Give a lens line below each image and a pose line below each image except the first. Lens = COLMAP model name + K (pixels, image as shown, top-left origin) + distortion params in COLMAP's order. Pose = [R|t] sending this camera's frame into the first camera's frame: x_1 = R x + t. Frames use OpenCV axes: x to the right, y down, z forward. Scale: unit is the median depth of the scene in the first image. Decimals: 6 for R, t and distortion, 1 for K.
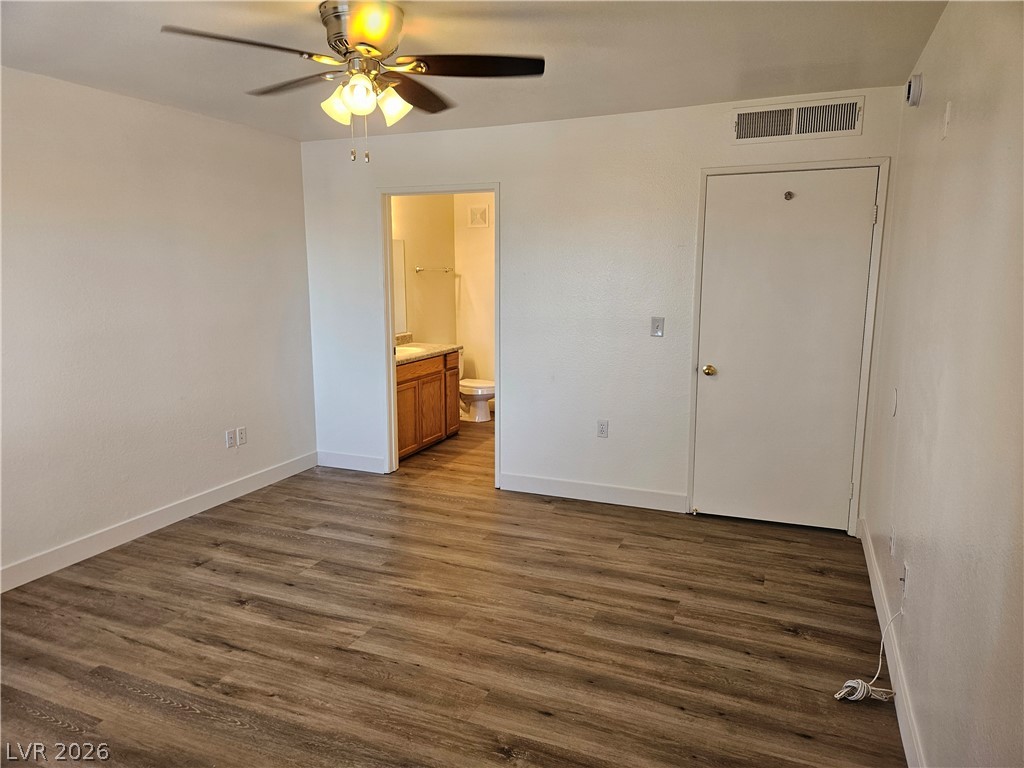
lens RADIAL K [[674.8, 0, 508.2], [0, 674.8, 385.3], [0, 0, 1]] dist [0.073591, -0.061468]
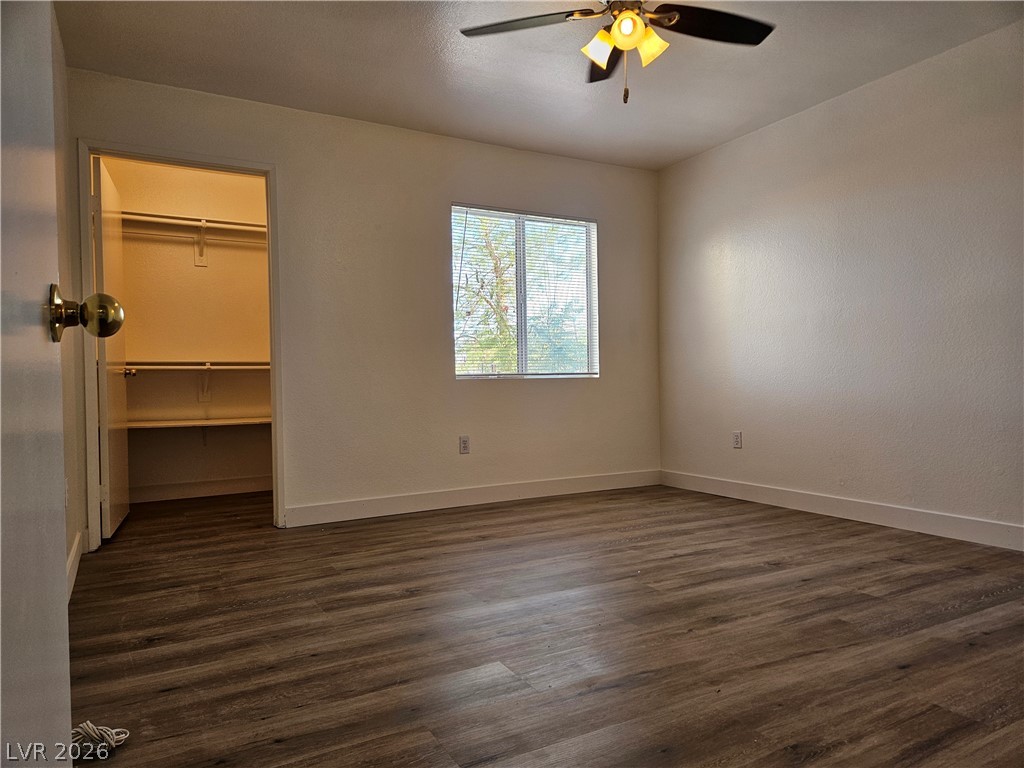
lens RADIAL K [[674.8, 0, 508.2], [0, 674.8, 385.3], [0, 0, 1]] dist [0.073591, -0.061468]
pose [[-0.614869, 0.018908, -0.788403, 0.636830], [-0.113001, 0.987284, 0.111806, 0.006900], [0.780492, 0.157836, -0.604914, 1.357969]]
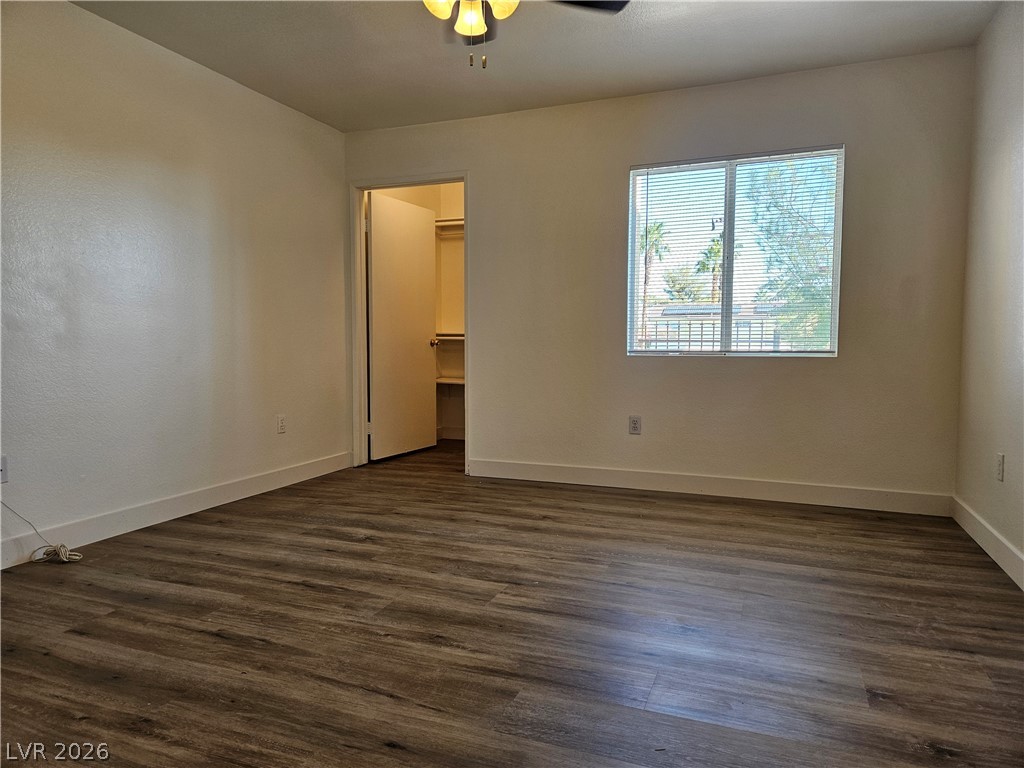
lens RADIAL K [[674.8, 0, 508.2], [0, 674.8, 385.3], [0, 0, 1]] dist [0.073591, -0.061468]
pose [[-0.999643, 0.006147, -0.026011, -0.202248], [-0.000112, 0.972217, 0.234083, -0.102871], [0.026728, 0.234002, -0.971869, 1.767516]]
